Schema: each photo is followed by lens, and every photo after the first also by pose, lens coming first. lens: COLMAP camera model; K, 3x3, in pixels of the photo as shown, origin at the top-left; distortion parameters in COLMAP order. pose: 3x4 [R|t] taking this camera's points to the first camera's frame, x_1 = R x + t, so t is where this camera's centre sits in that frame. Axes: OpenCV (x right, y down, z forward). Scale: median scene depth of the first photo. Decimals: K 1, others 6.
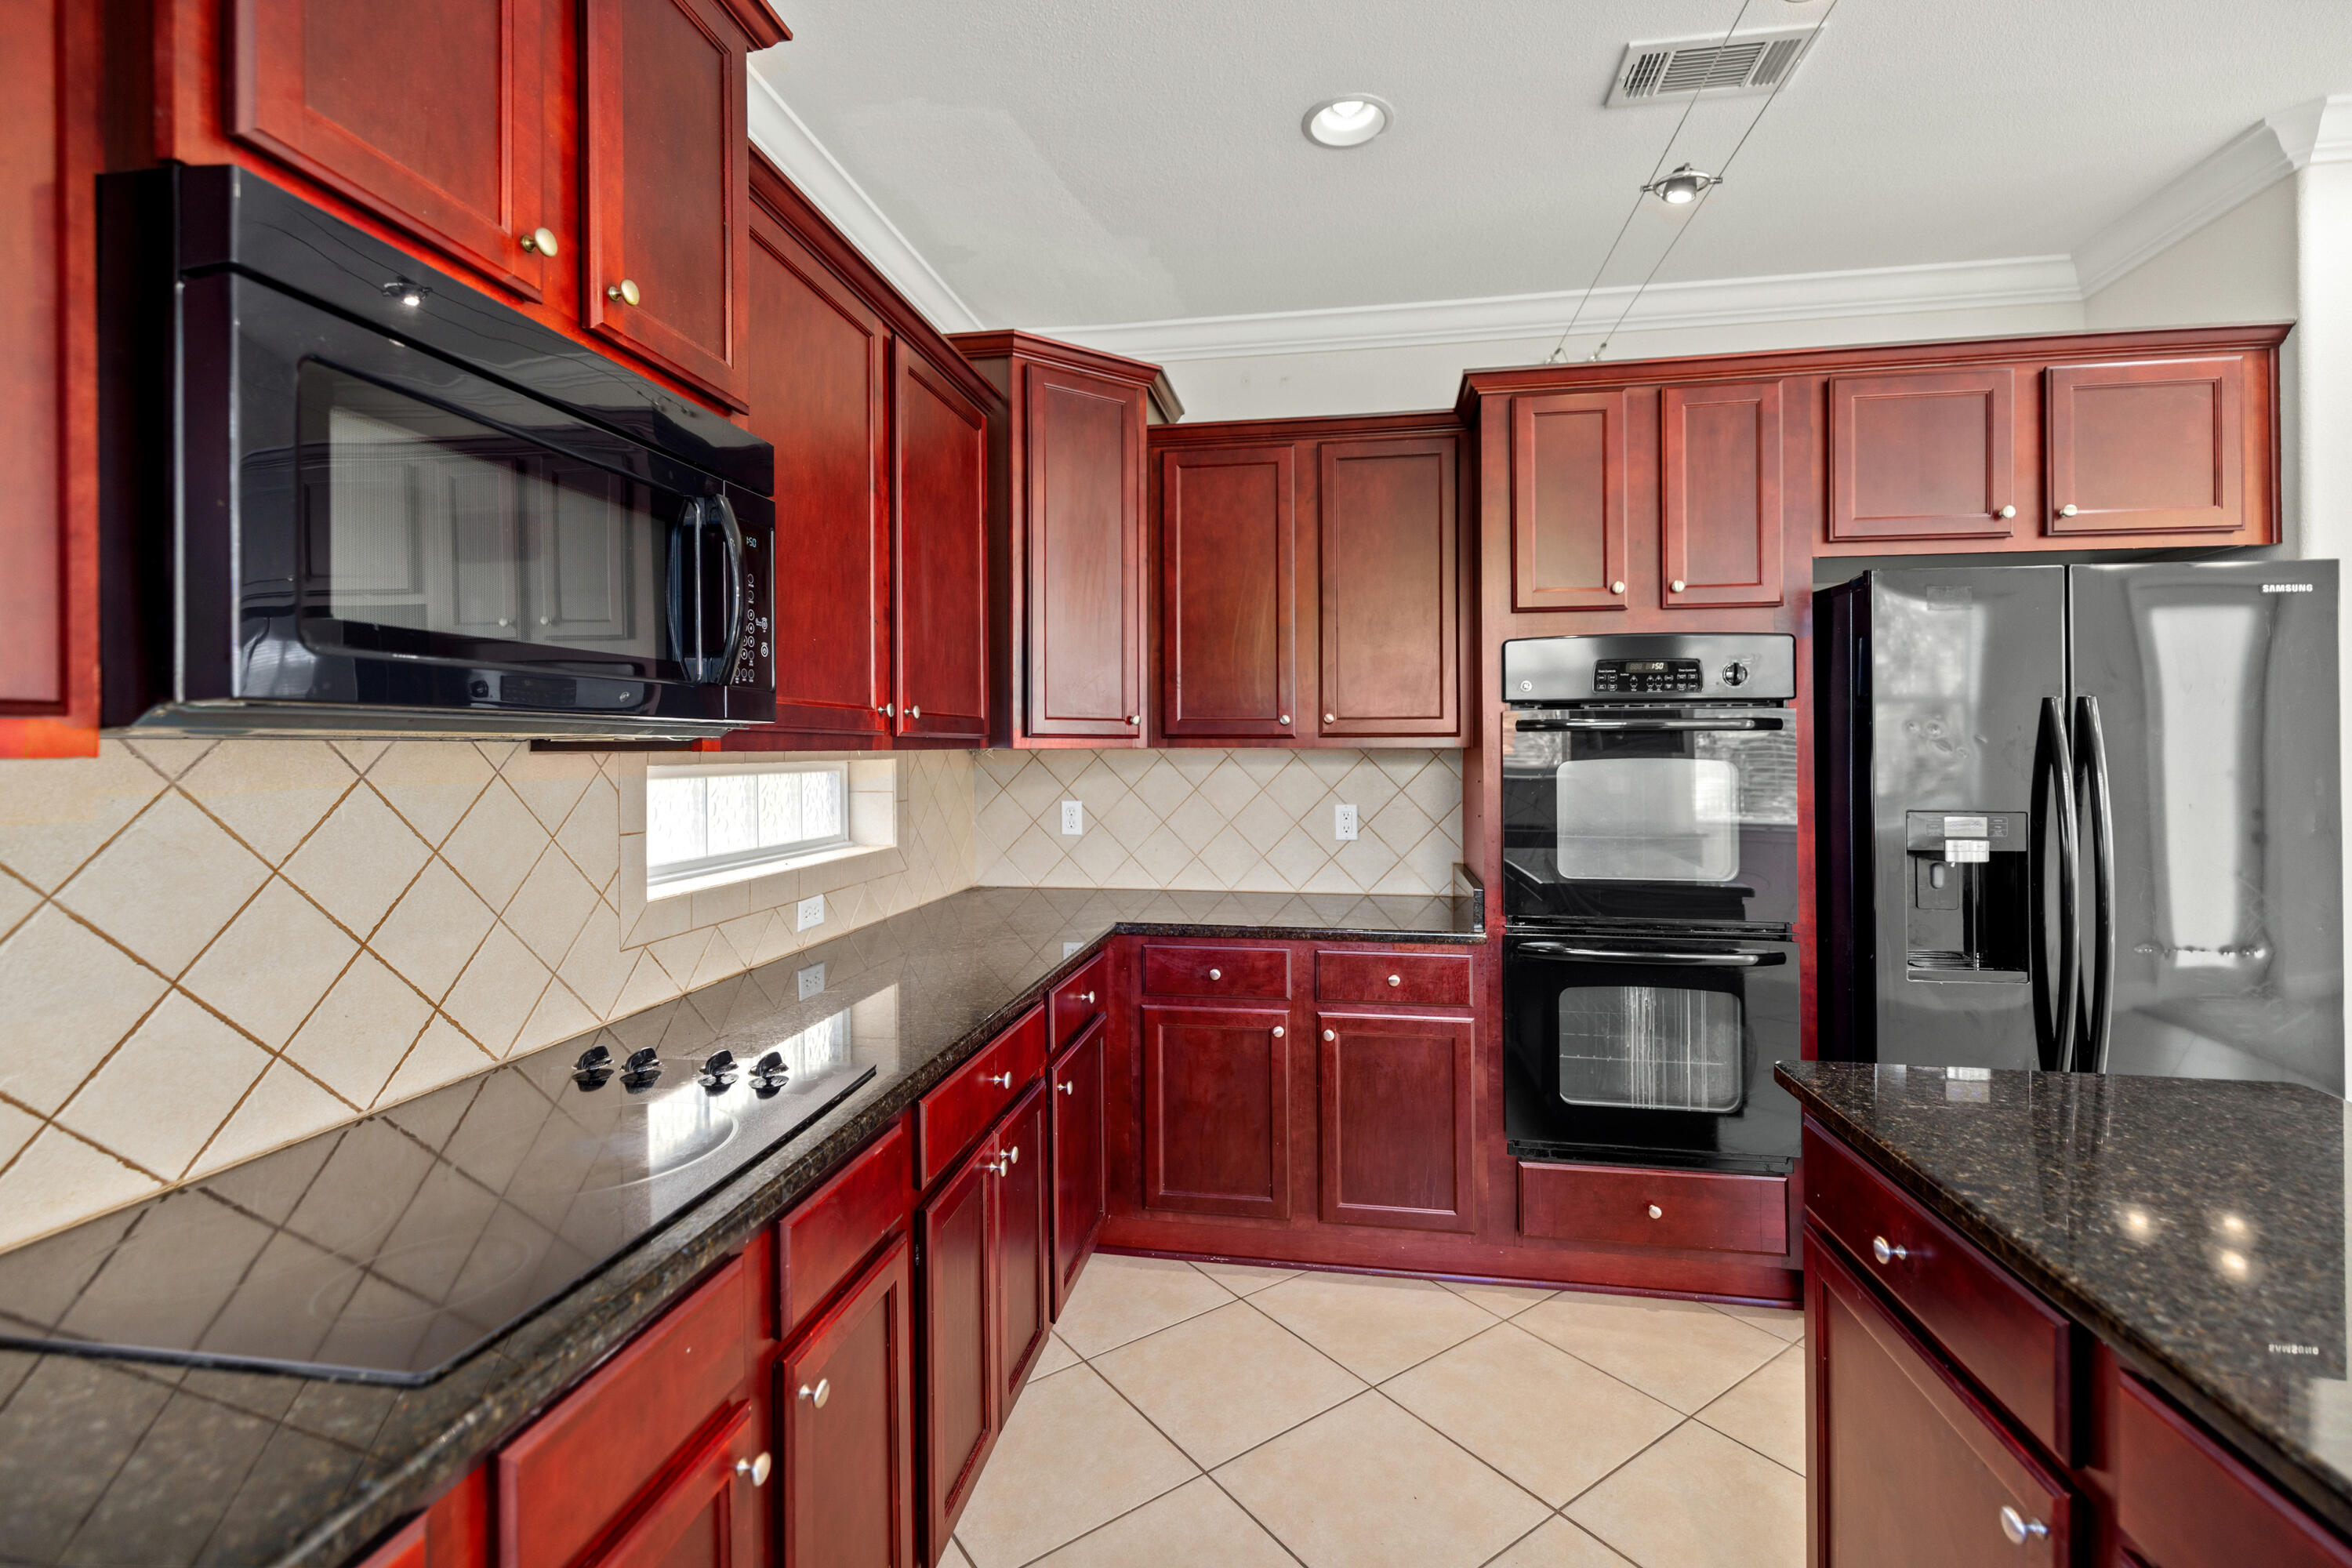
lens RADIAL K [[1048.0, 0, 1179.4], [0, 1048.0, 743.2], [0, 0, 1]] dist [-0.002349, -0.000600]
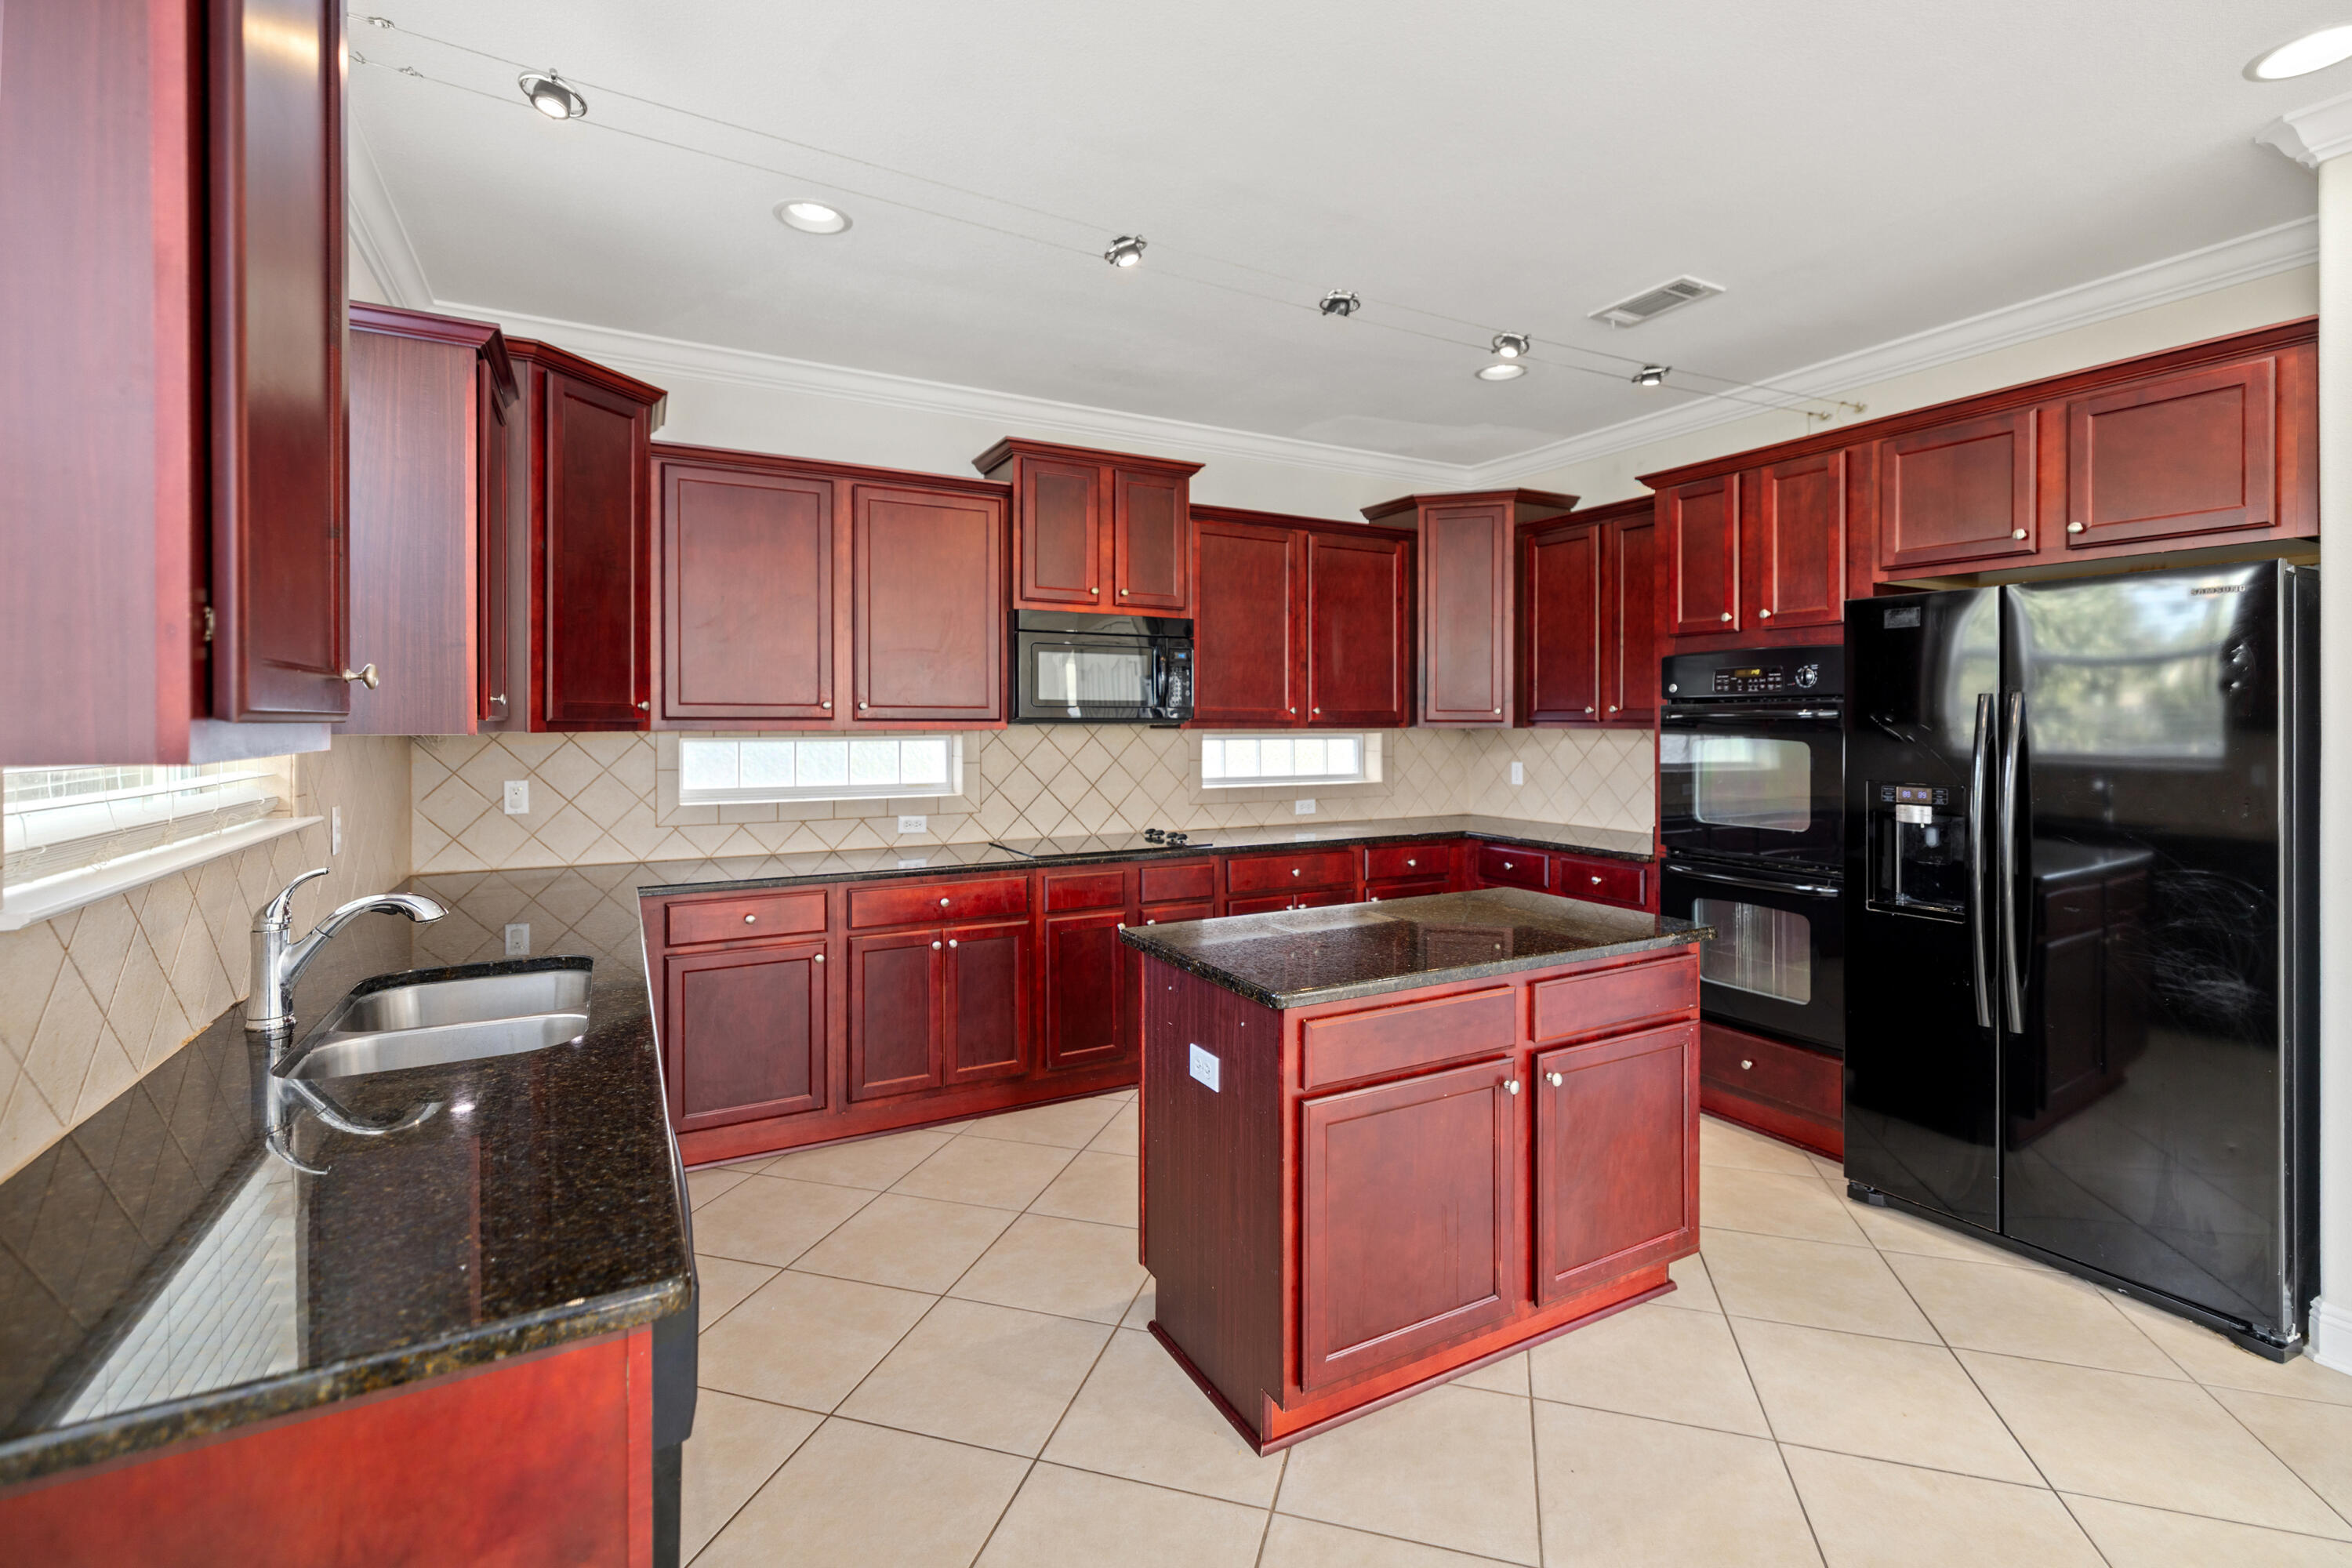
lens RADIAL K [[1048.0, 0, 1179.4], [0, 1048.0, 743.2], [0, 0, 1]] dist [-0.002349, -0.000600]
pose [[0.613511, 0.018838, -0.789461, 1.084028], [0.000030, 0.999715, 0.023878, -0.013226], [0.789686, -0.014673, 0.613336, -0.444344]]
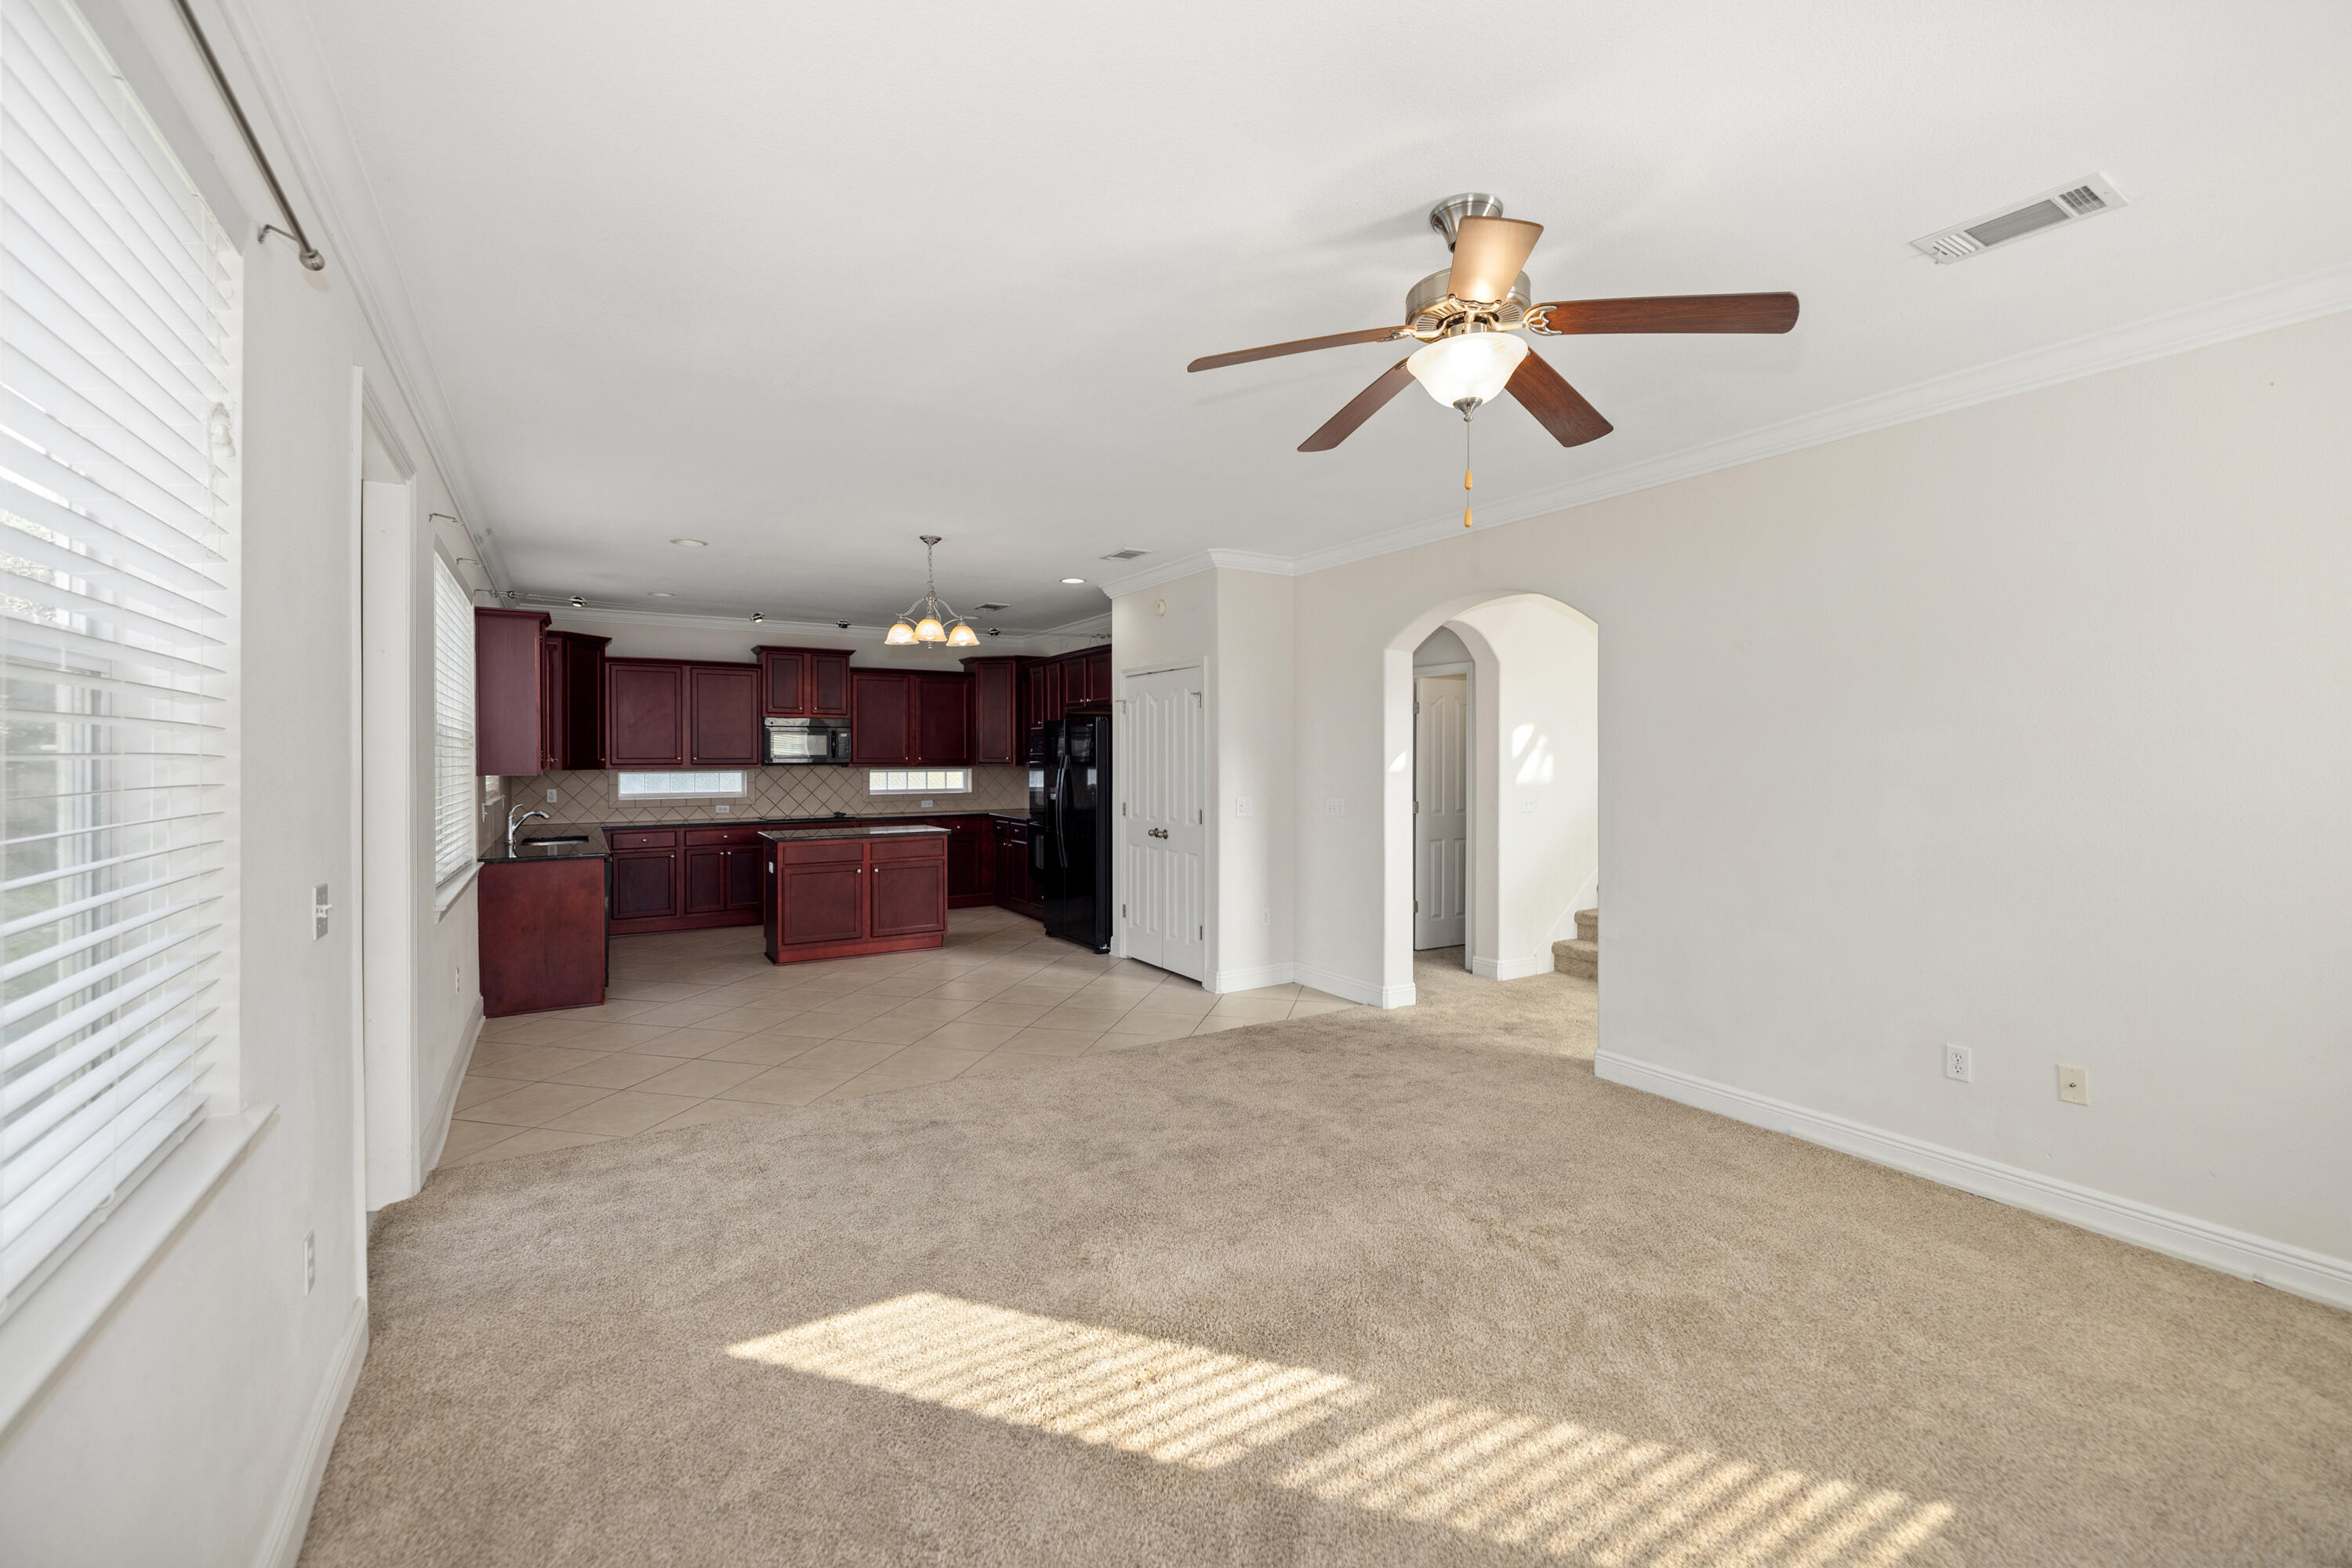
lens RADIAL K [[1005.1, 0, 1176.0], [0, 1005.1, 784.0], [0, 0, 1]] dist [-0.000801, -0.000107]
pose [[0.647345, 0.020670, -0.761917, 3.353769], [0.002809, 0.999561, 0.029503, -0.041004], [0.762192, -0.021238, 0.647002, -0.868641]]
